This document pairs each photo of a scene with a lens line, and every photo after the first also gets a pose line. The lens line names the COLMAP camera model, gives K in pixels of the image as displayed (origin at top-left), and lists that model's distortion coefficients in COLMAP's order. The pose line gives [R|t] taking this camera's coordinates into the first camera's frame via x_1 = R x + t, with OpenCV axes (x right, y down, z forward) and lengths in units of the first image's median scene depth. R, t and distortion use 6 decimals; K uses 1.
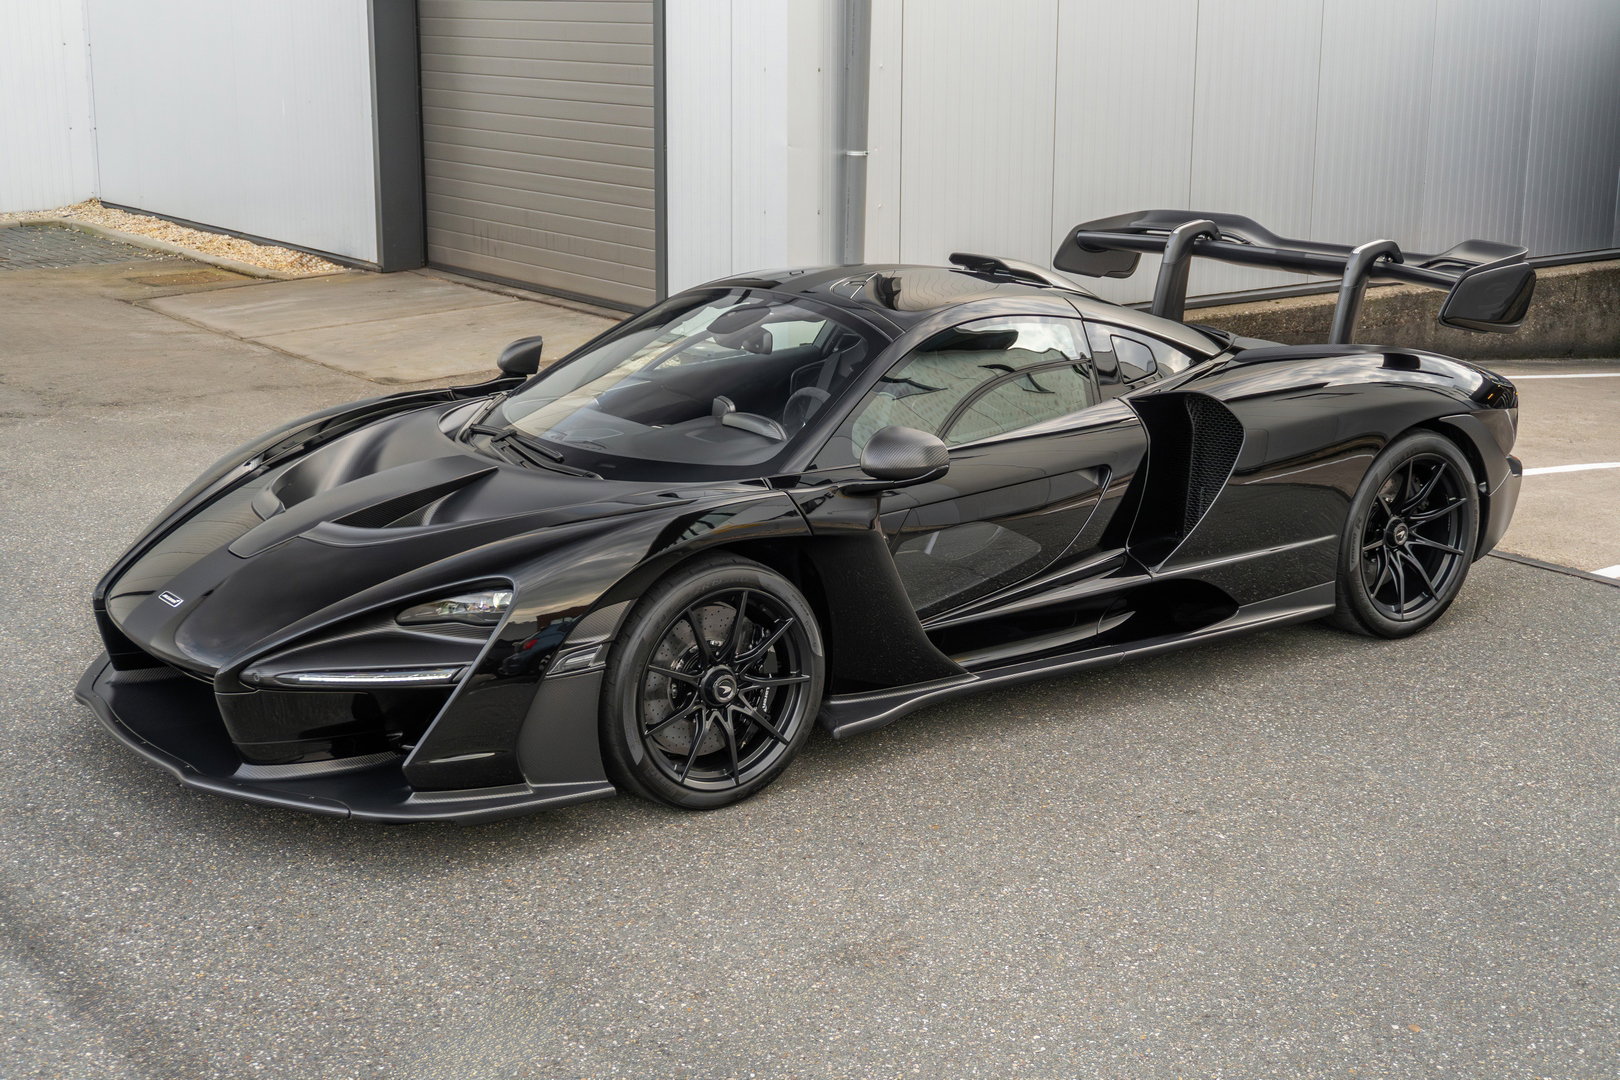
lens RADIAL K [[2154.8, 0, 810.0], [0, 2154.8, 540.0], [0, 0, 1]] dist [-0.009339, 0.063633]
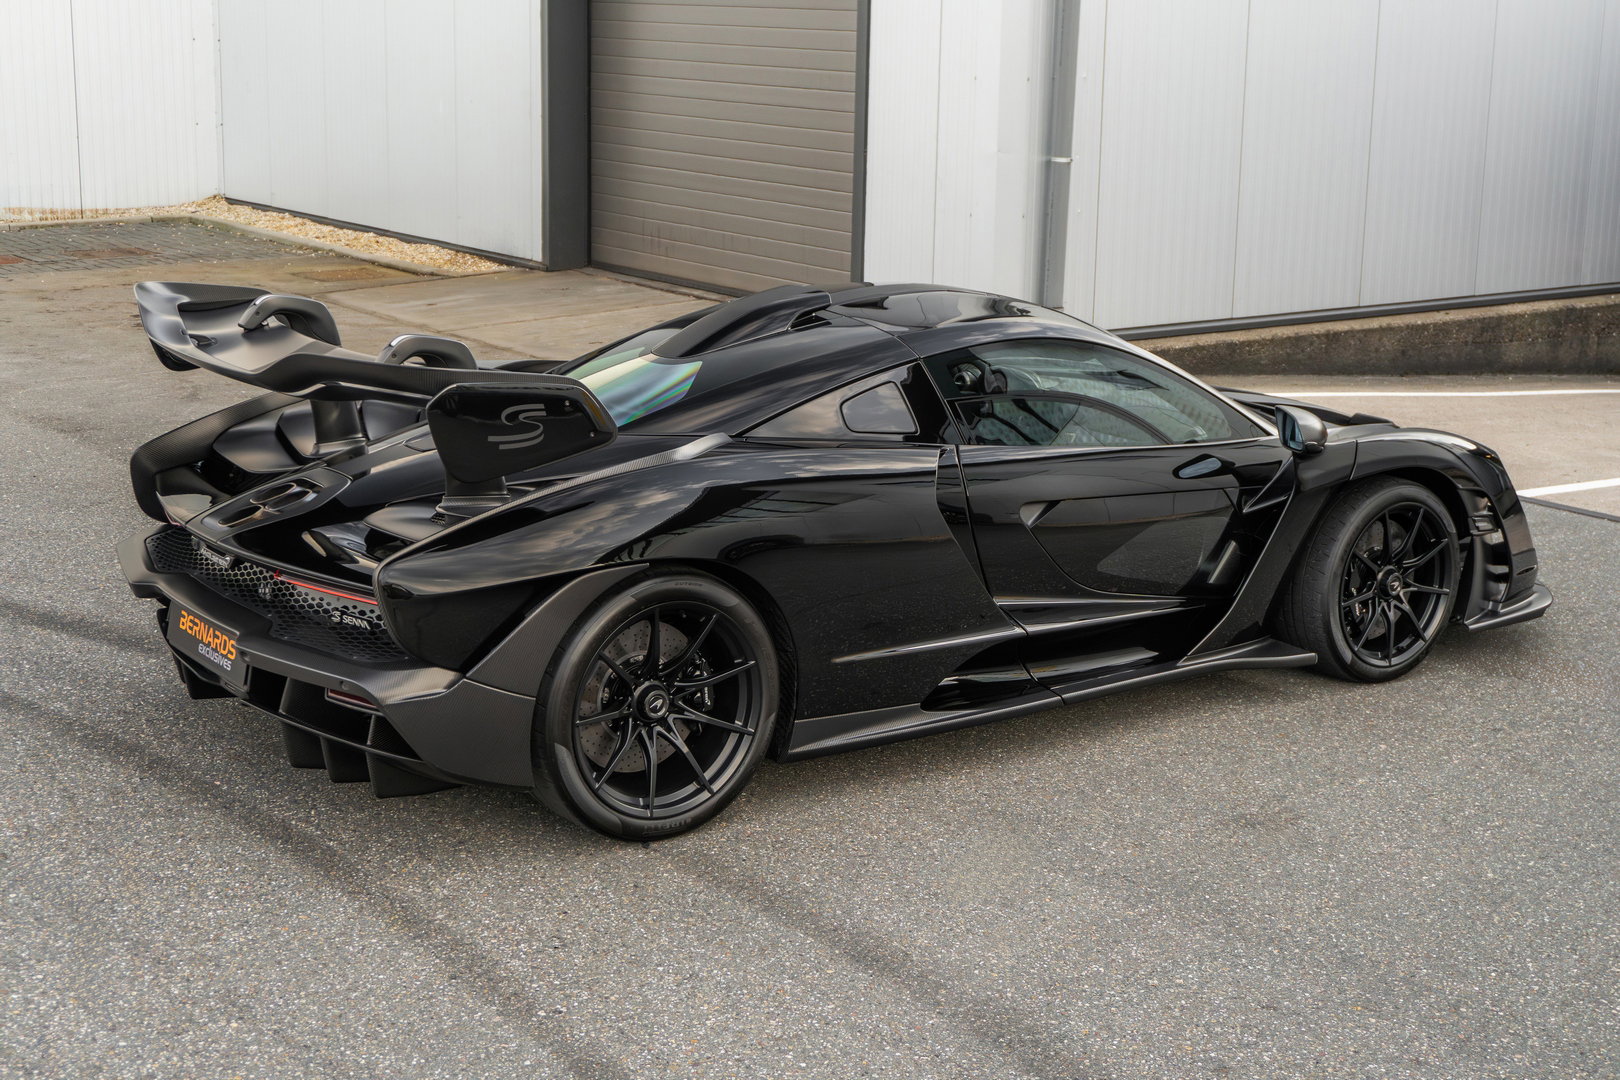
lens RADIAL K [[2357.2, 0, 810.0], [0, 2357.2, 540.0], [0, 0, 1]] dist [-0.016126, 0.059295]
pose [[0.999857, 0.016213, -0.004881, -0.072058], [-0.016300, 0.999699, -0.018320, 0.020573], [0.004583, 0.018397, 0.999820, -0.102968]]
